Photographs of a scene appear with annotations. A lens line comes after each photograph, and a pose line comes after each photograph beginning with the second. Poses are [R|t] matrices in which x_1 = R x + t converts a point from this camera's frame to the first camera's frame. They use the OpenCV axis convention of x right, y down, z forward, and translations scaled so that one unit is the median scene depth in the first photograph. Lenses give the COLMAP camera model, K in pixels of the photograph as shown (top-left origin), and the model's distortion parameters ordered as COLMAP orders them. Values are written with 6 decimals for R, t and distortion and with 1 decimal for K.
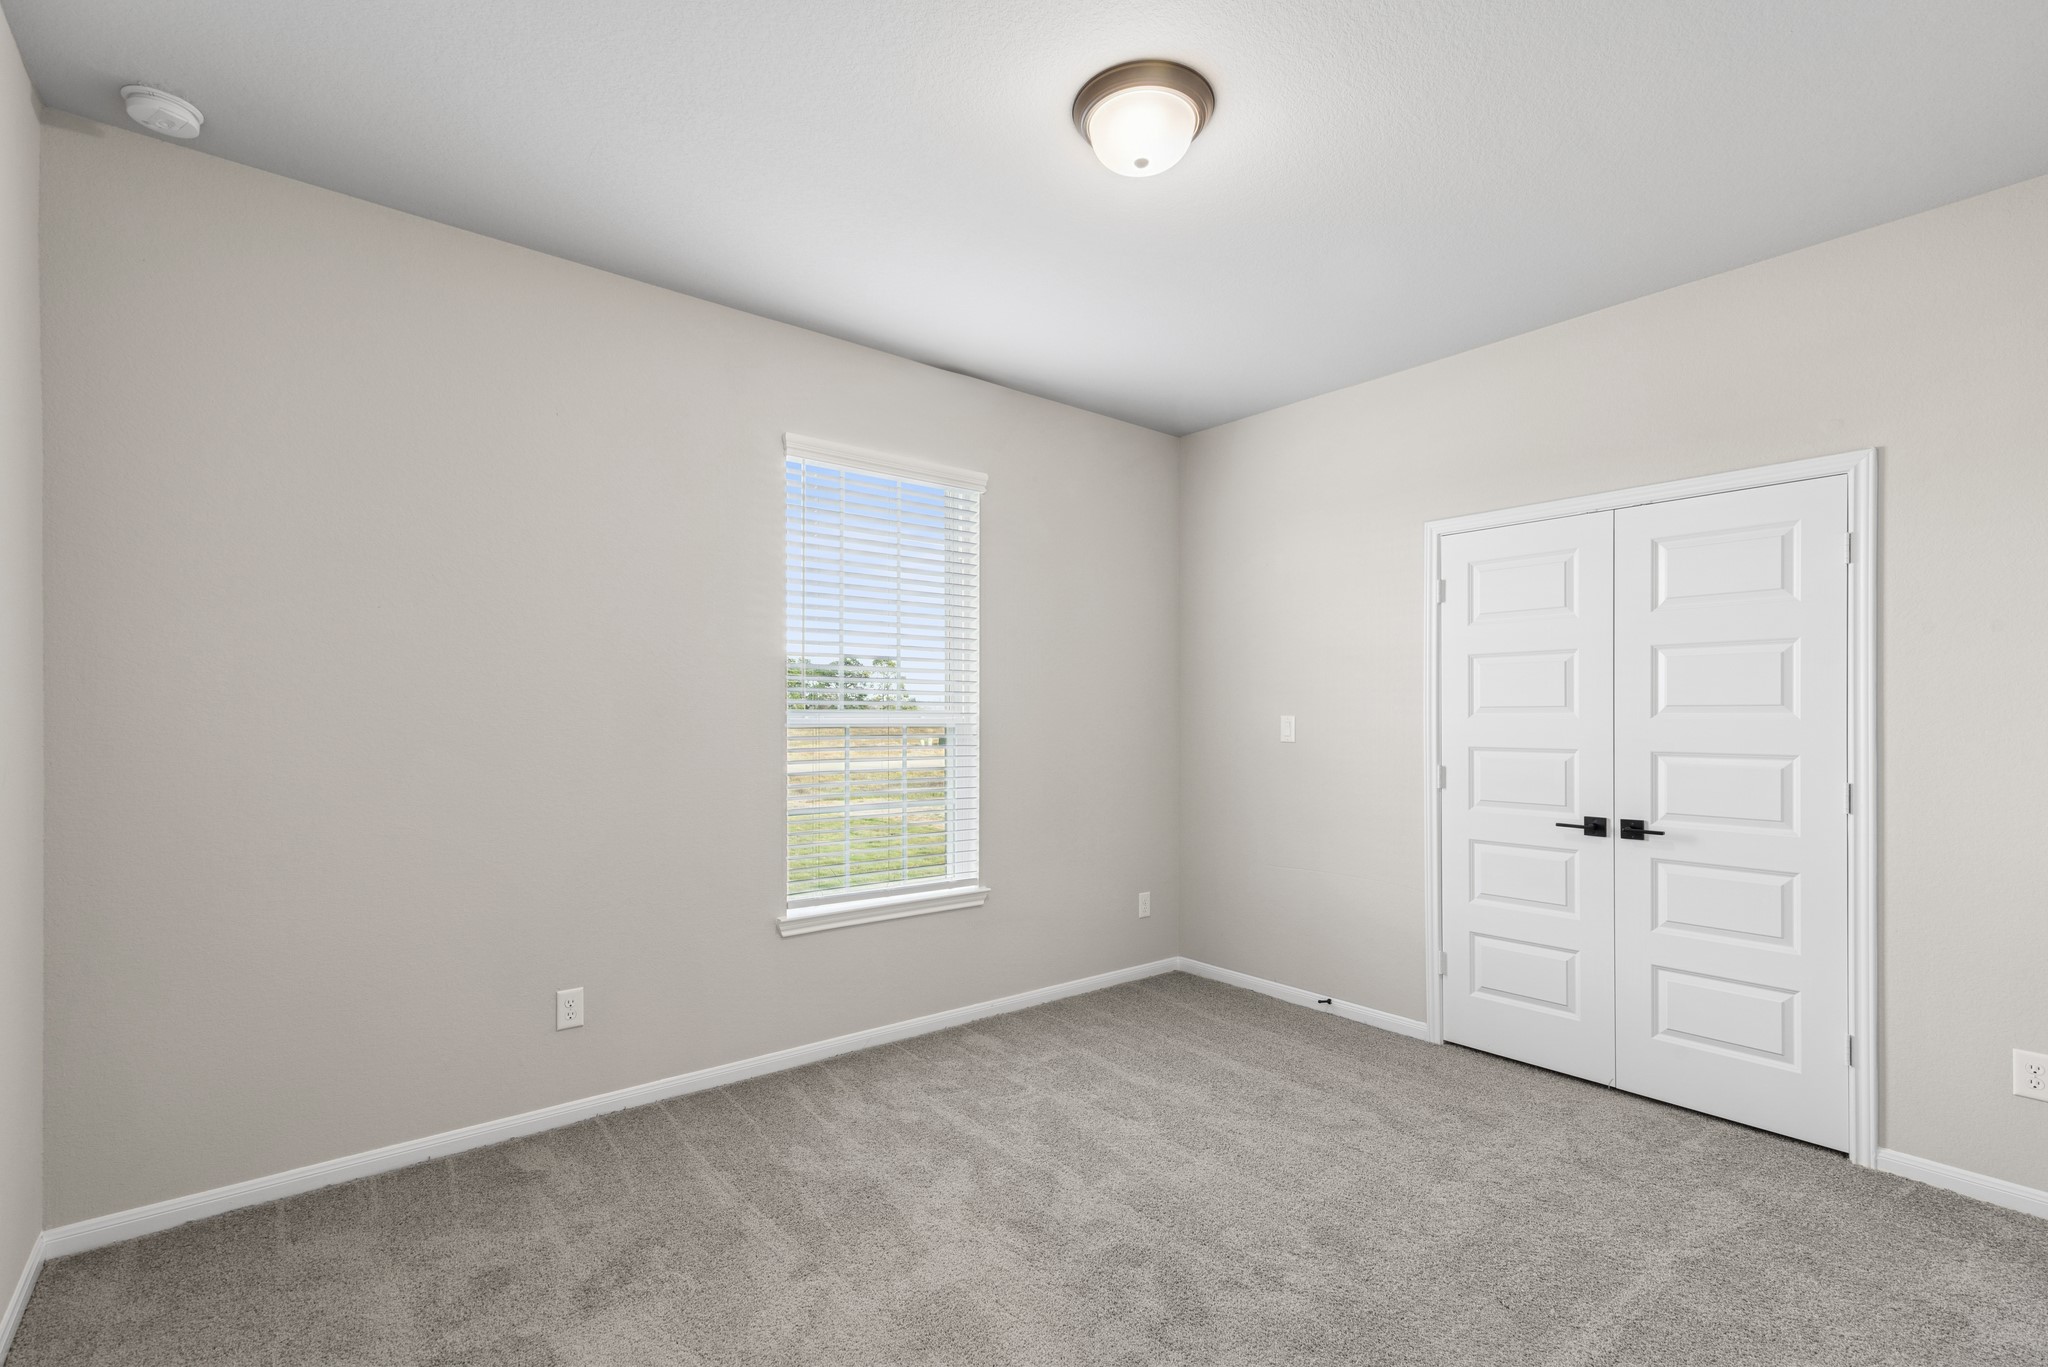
lens RADIAL K [[1030.2, 0, 1024.0], [0, 1030.2, 683.5], [0, 0, 1]] dist [0.152334, -0.000551]
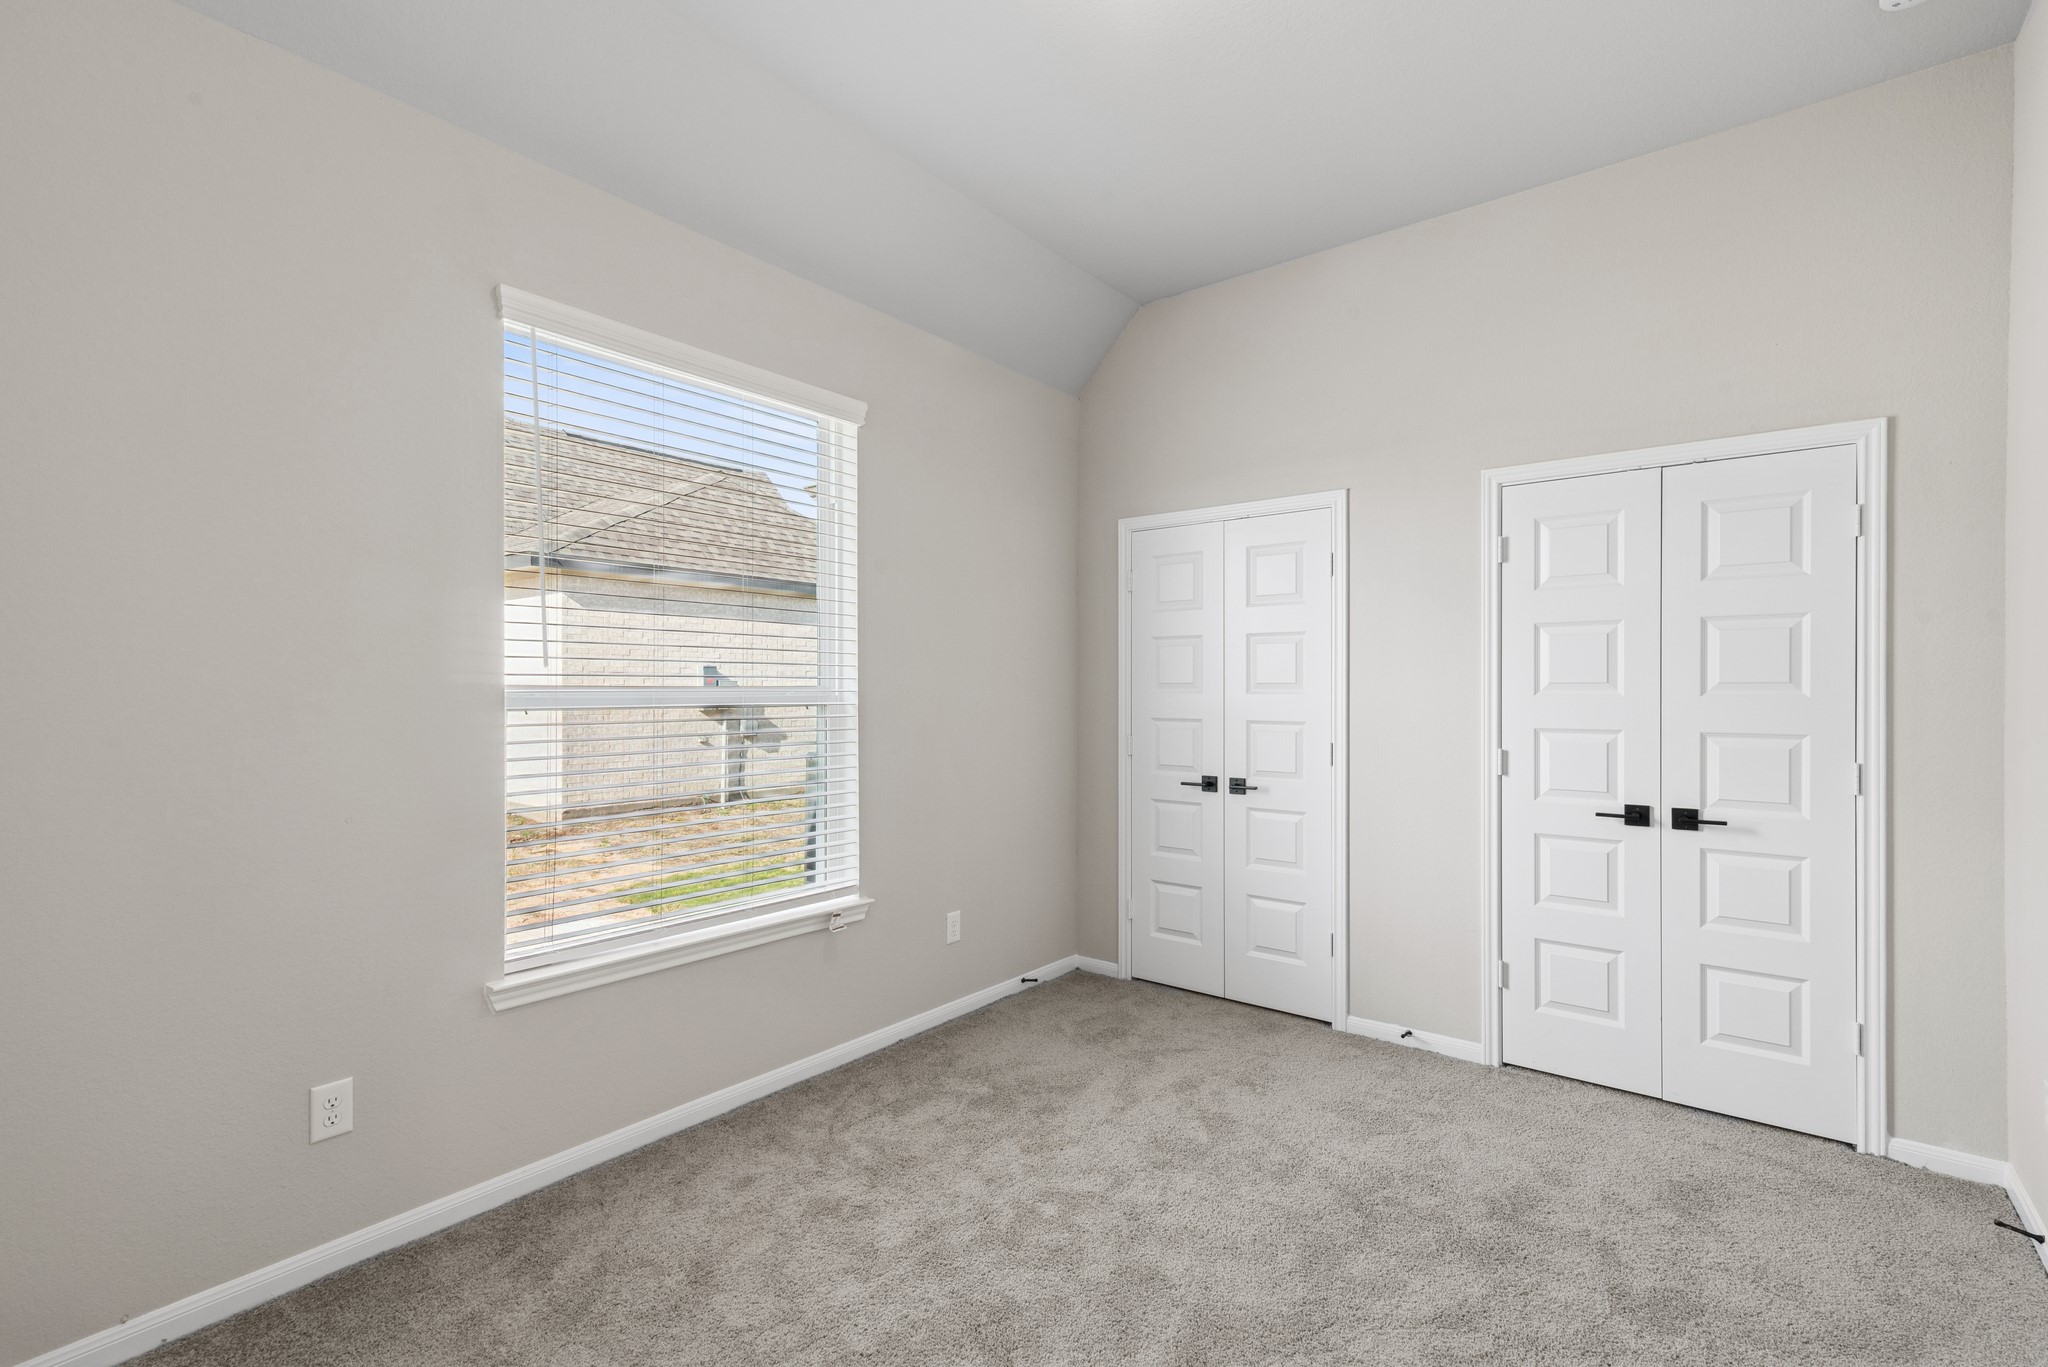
lens RADIAL K [[1030.2, 0, 1024.0], [0, 1030.2, 683.5], [0, 0, 1]] dist [0.152334, -0.000551]
pose [[0.969006, 0.008113, 0.246902, -0.199380], [-0.013990, 0.999659, 0.022055, 0.008524], [-0.246639, -0.024825, 0.968789, 0.238572]]
